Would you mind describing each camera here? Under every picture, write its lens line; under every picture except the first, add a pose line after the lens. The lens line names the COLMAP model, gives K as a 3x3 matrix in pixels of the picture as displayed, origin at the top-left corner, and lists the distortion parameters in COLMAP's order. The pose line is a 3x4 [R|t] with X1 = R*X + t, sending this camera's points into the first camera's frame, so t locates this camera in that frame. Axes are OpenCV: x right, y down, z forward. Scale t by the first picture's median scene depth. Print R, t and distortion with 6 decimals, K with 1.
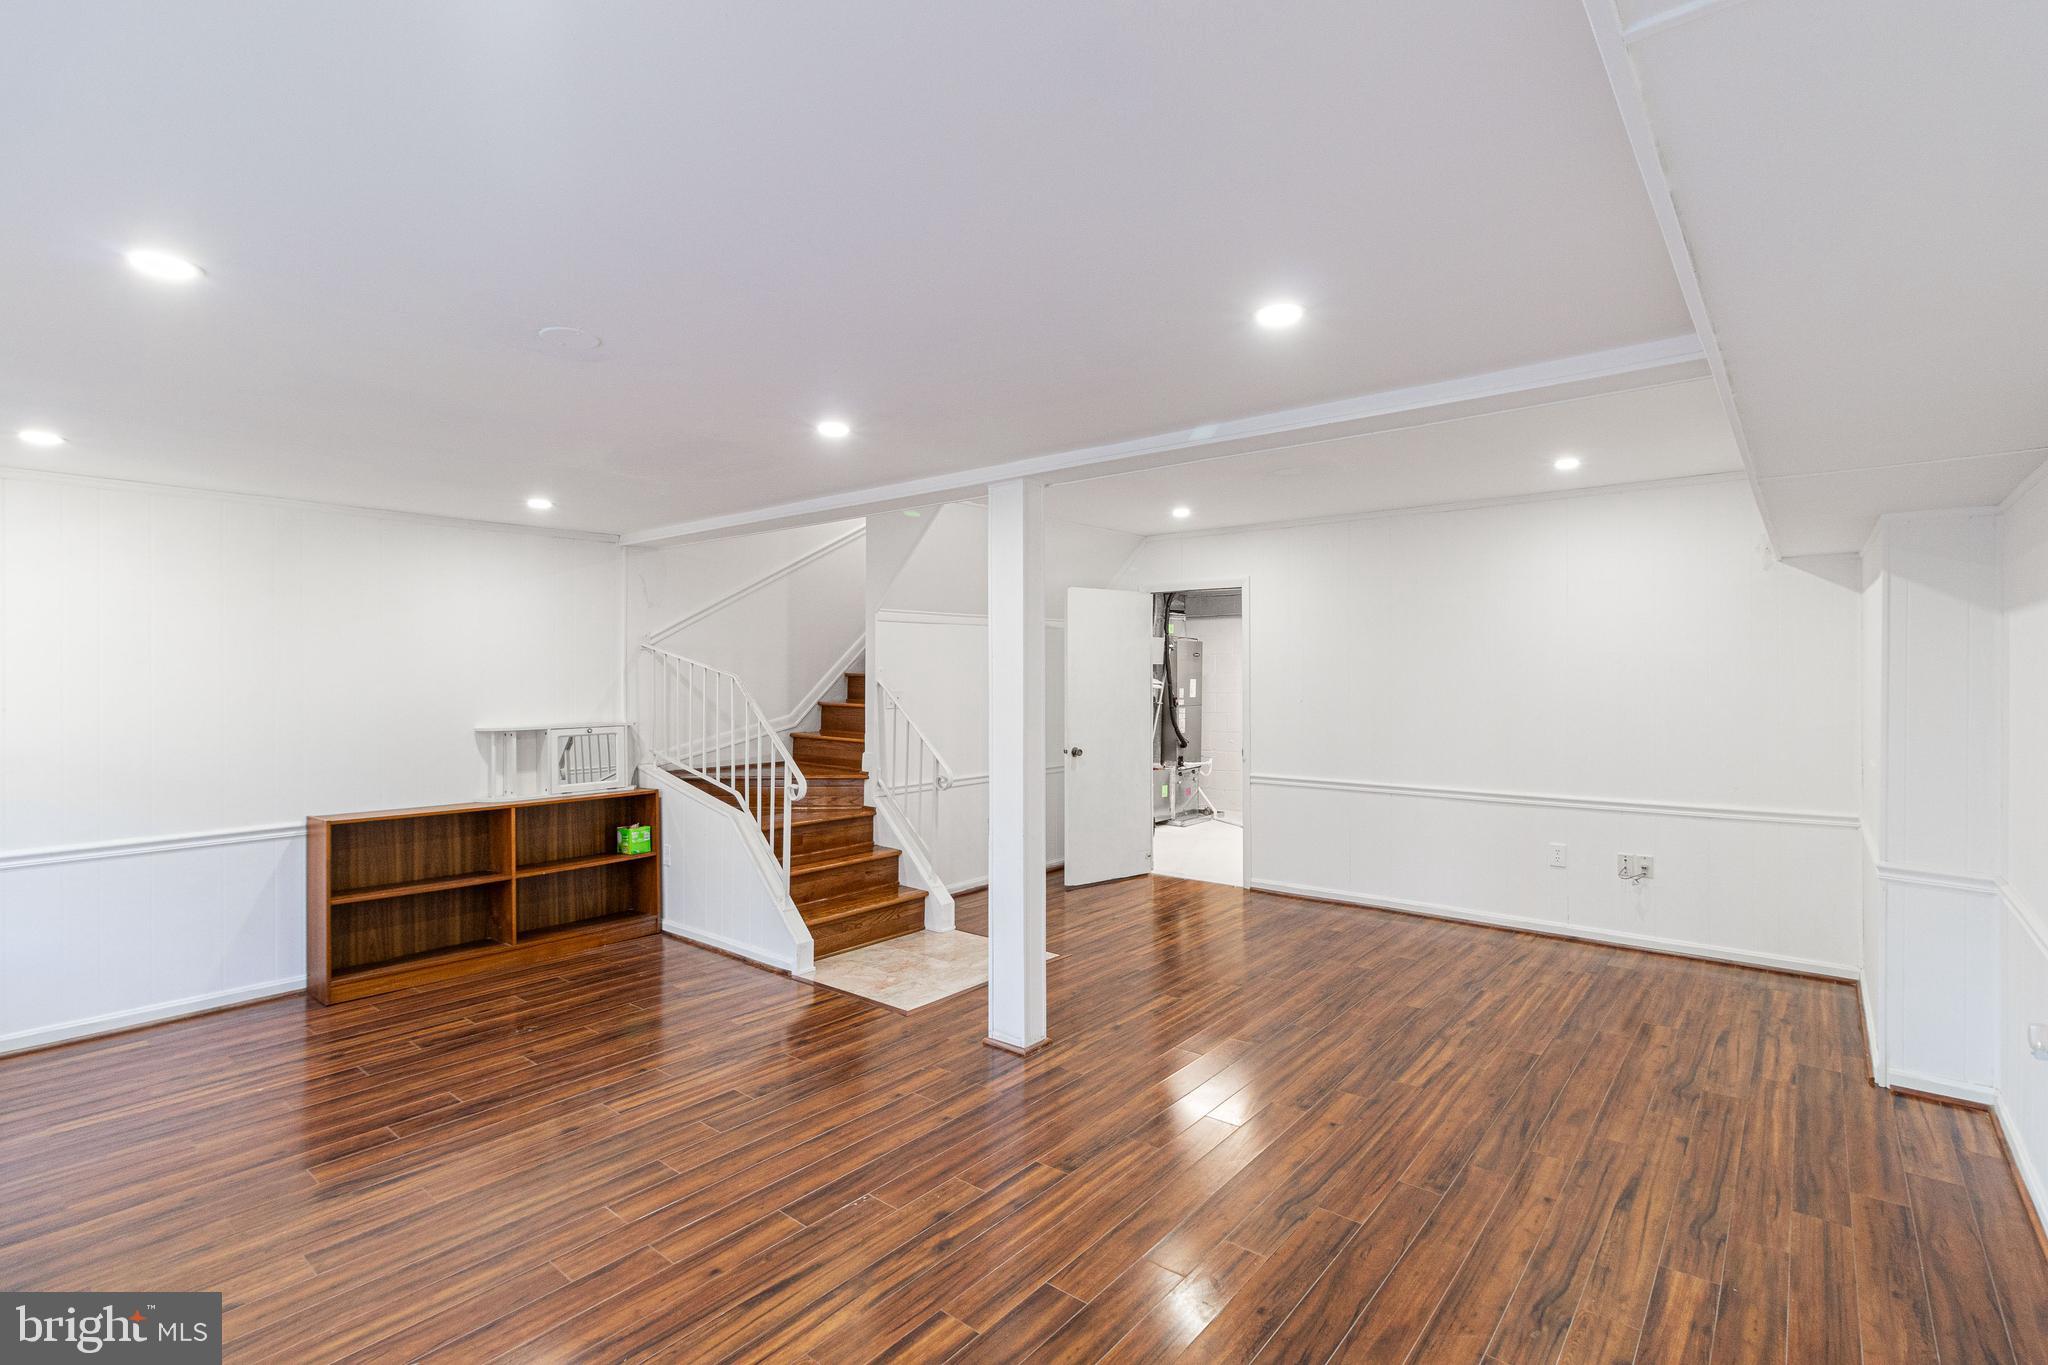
lens RADIAL K [[941.3, 0, 1059.8], [0, 941.3, 658.6], [0, 0, 1]] dist [0.001195, -0.001044]
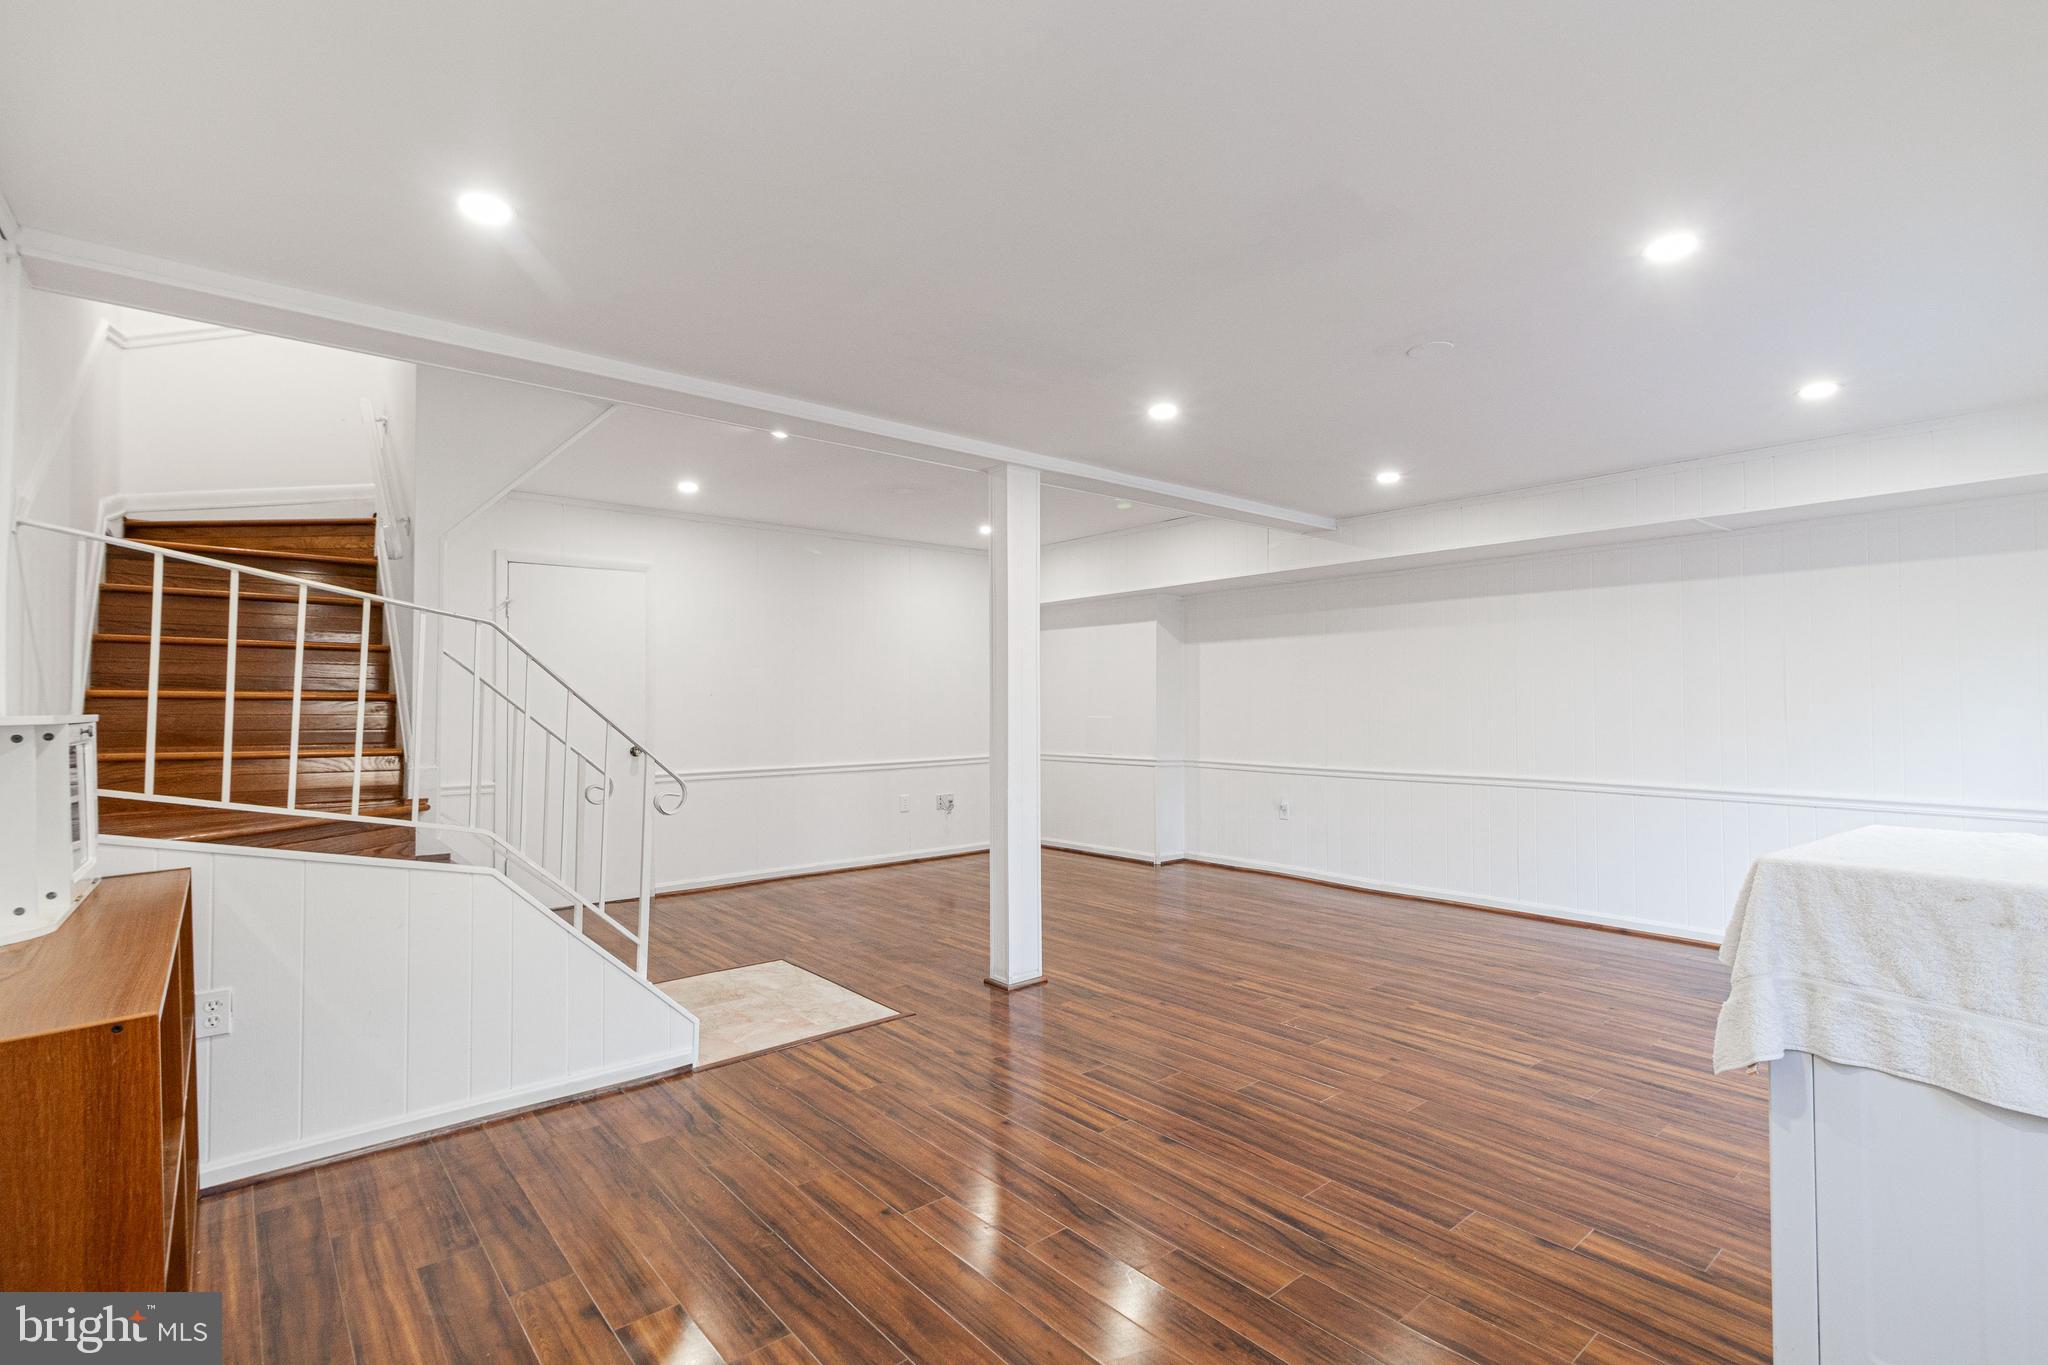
lens RADIAL K [[941.3, 0, 1034.3], [0, 941.3, 672.9], [0, 0, 1]] dist [0.001195, -0.001044]
pose [[0.186895, 0.035567, 0.981736, -1.253000], [-0.010895, 0.999358, -0.034131, 0.096080], [-0.982320, -0.004317, 0.187162, 0.861619]]
